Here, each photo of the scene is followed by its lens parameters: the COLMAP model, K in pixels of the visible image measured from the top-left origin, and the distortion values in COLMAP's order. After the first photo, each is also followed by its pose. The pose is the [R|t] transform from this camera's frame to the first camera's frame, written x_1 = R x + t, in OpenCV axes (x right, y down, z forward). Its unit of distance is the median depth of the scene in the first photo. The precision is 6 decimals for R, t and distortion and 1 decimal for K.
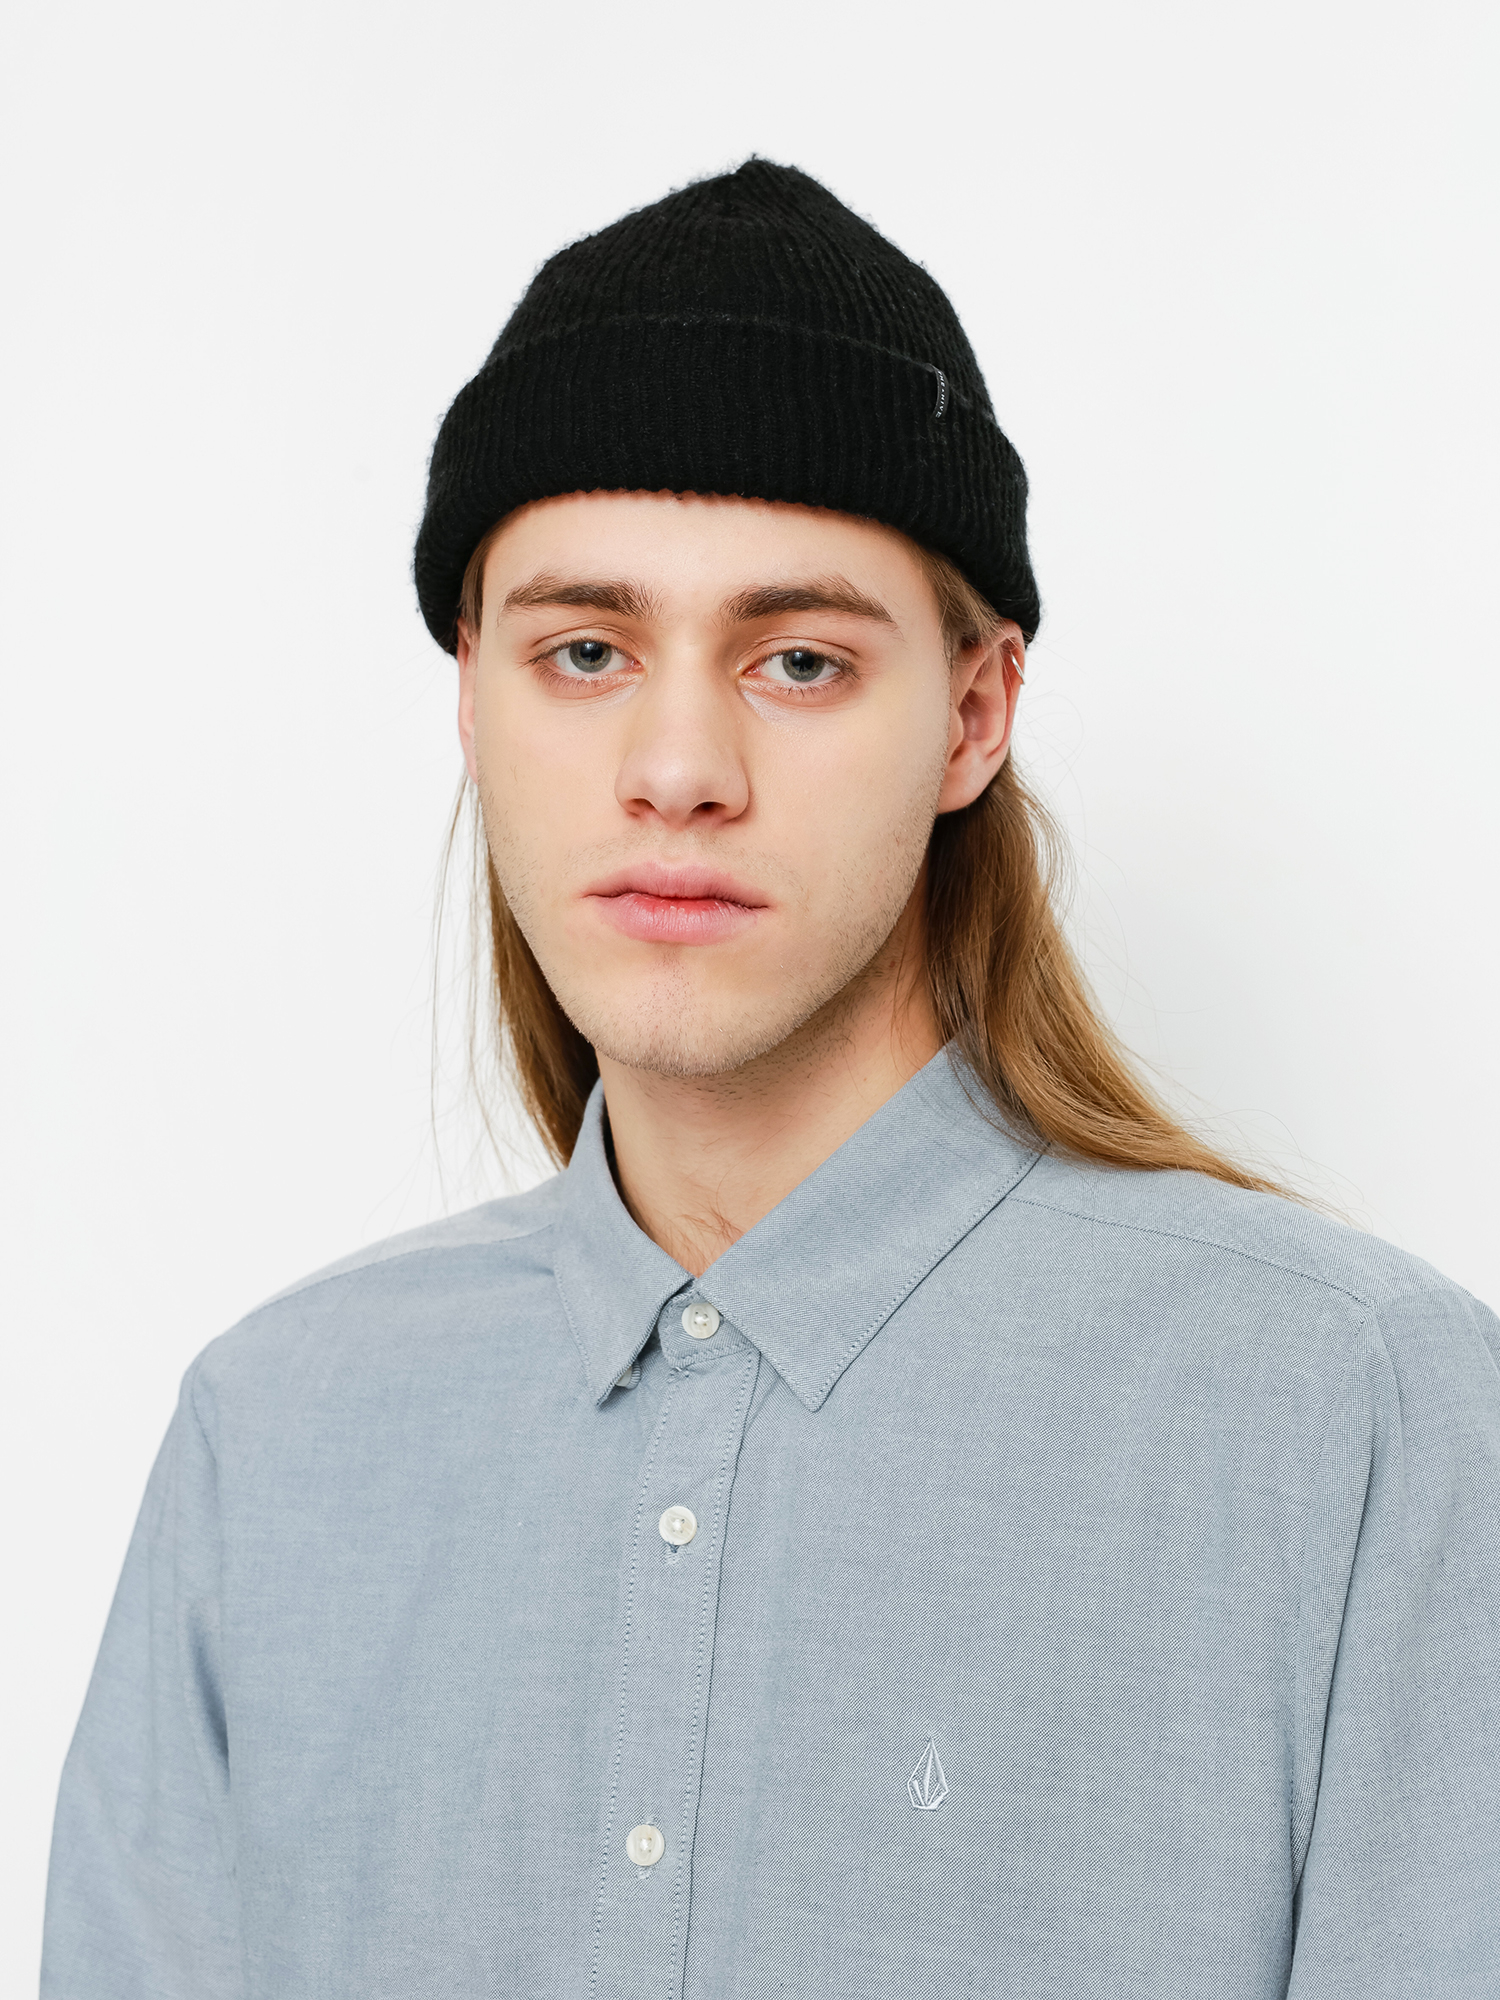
lens RADIAL K [[3294.4, 0, 750.0], [0, 3294.4, 1000.0], [0, 0, 1]] dist [-0.186200, 1.837592]
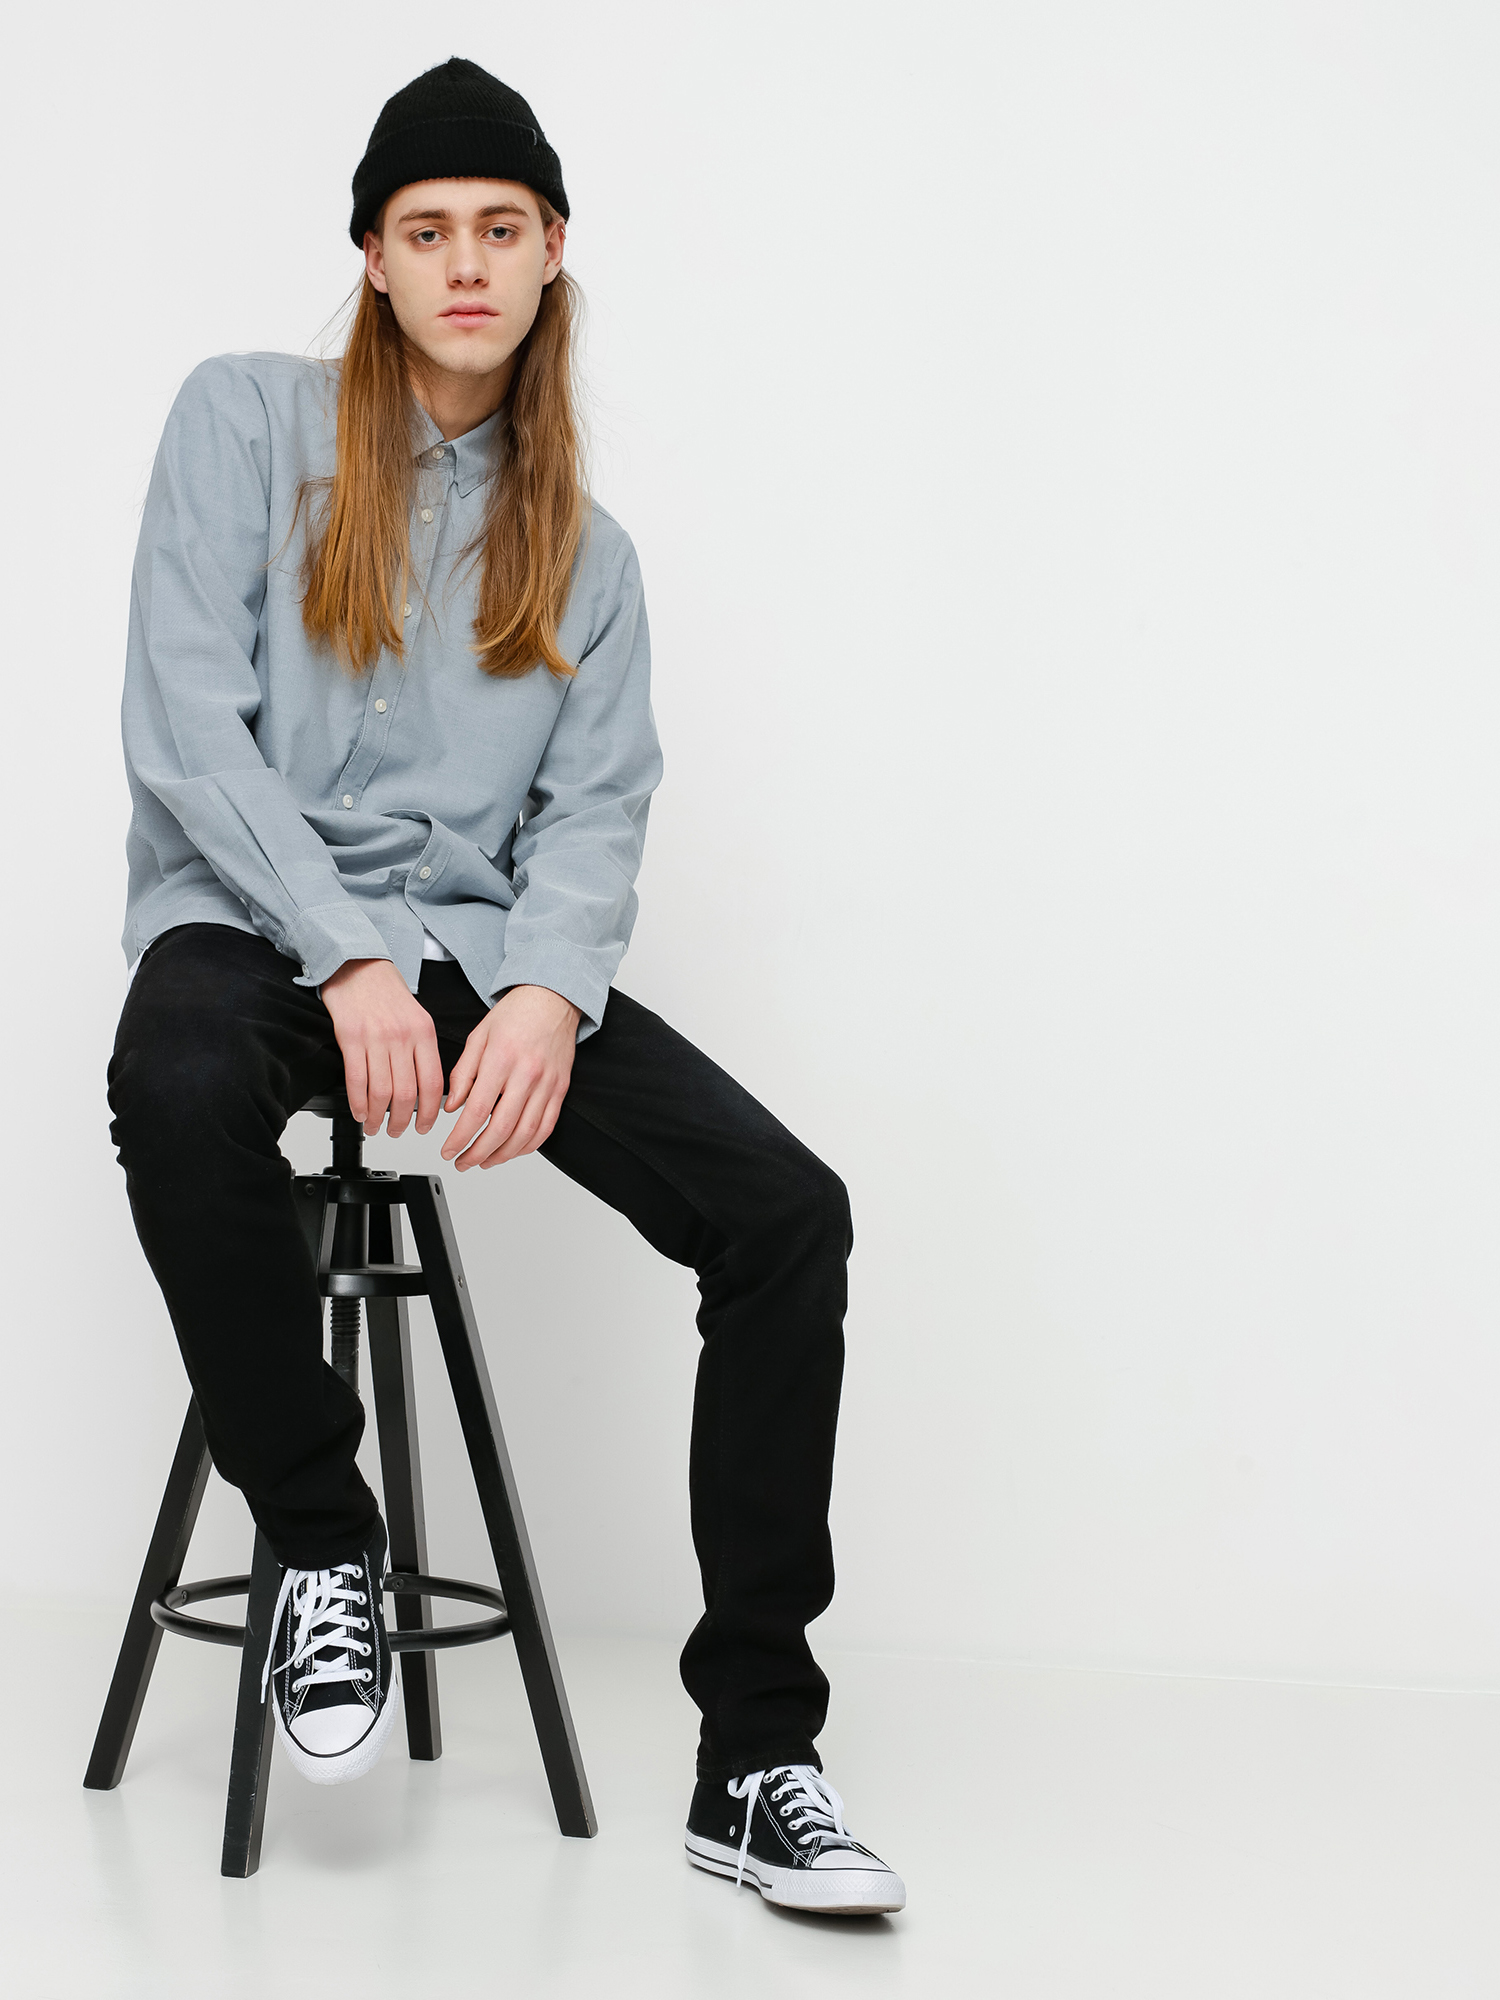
lens RADIAL K [[3294.4, 0, 750.0], [0, 3294.4, 1000.0], [0, 0, 1]] dist [-0.186200, 1.837592]
pose [[0.975532, -0.127184, 0.179338, -0.389613], [0.111919, 0.989370, 0.092850, 0.341257], [-0.189240, -0.070506, 0.979396, -2.045386]]
